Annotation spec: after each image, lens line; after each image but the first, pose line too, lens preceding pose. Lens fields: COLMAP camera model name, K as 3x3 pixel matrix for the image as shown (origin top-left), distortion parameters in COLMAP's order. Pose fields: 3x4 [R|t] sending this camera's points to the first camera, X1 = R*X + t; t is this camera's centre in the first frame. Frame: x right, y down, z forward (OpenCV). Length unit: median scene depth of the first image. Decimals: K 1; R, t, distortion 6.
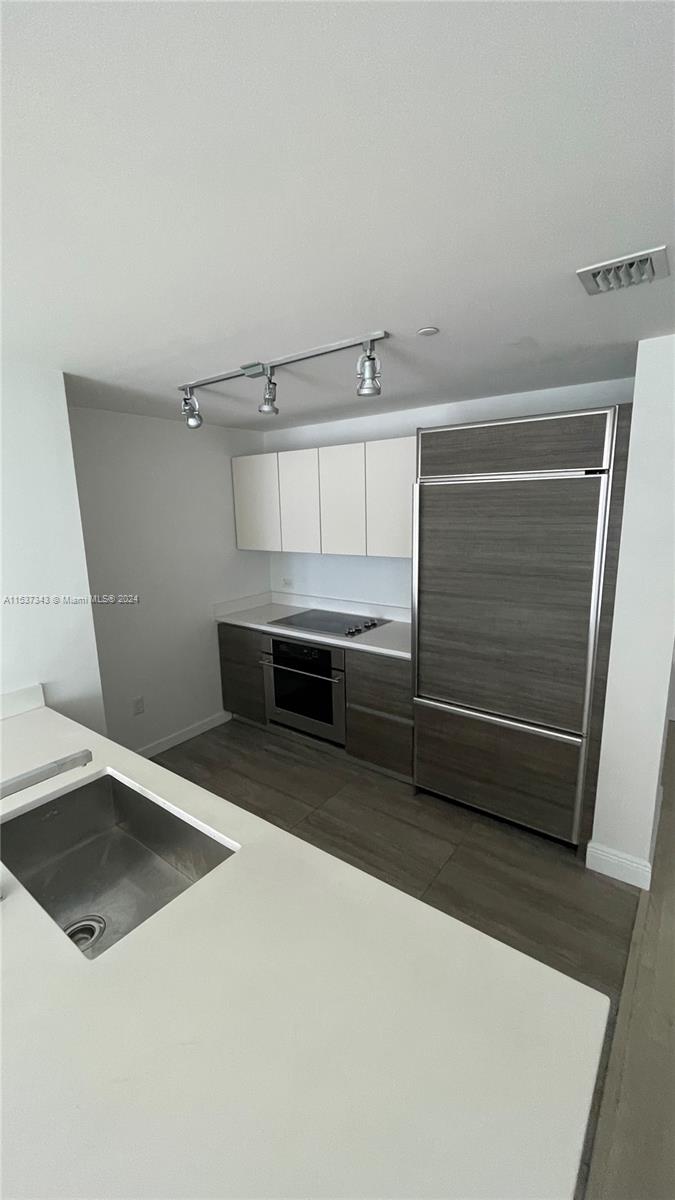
lens RADIAL K [[483.3, 0, 334.7], [0, 483.3, 599.6], [0, 0, 1]] dist [-0.002535, -0.000070]
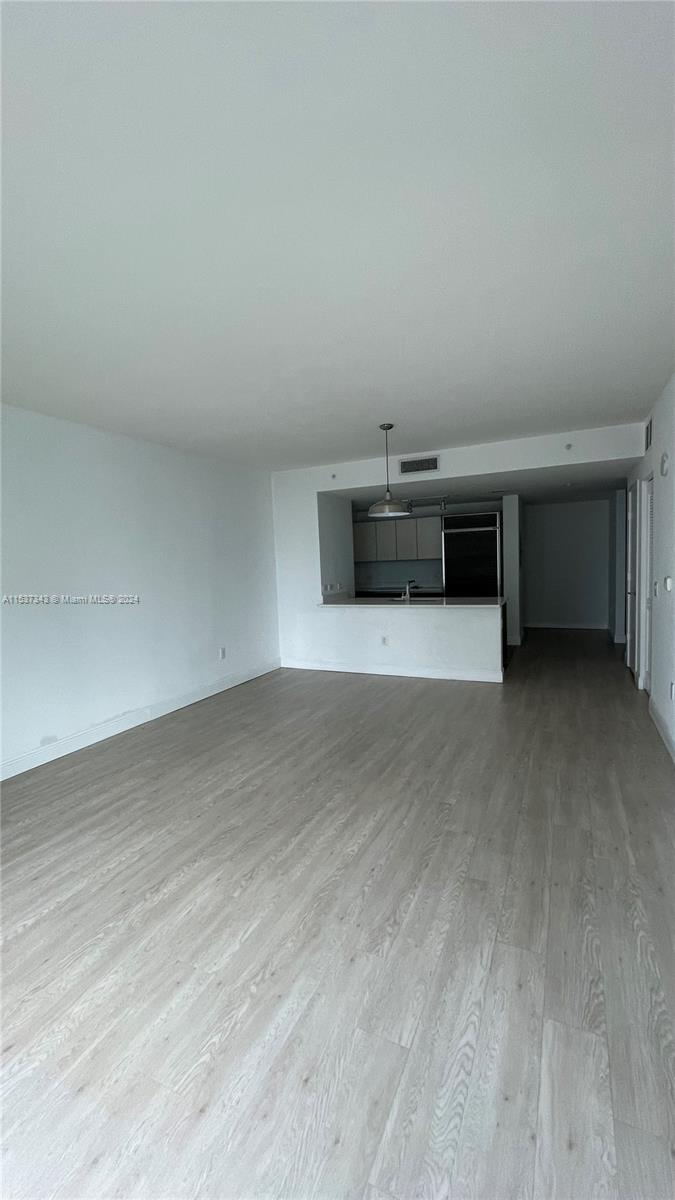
lens RADIAL K [[483.3, 0, 334.7], [0, 483.3, 599.6], [0, 0, 1]] dist [-0.002535, -0.000070]
pose [[0.979849, -0.033593, 0.196893, -1.191382], [0.056871, 0.991876, -0.113790, 0.530326], [-0.191471, 0.122694, 0.973799, -1.937528]]
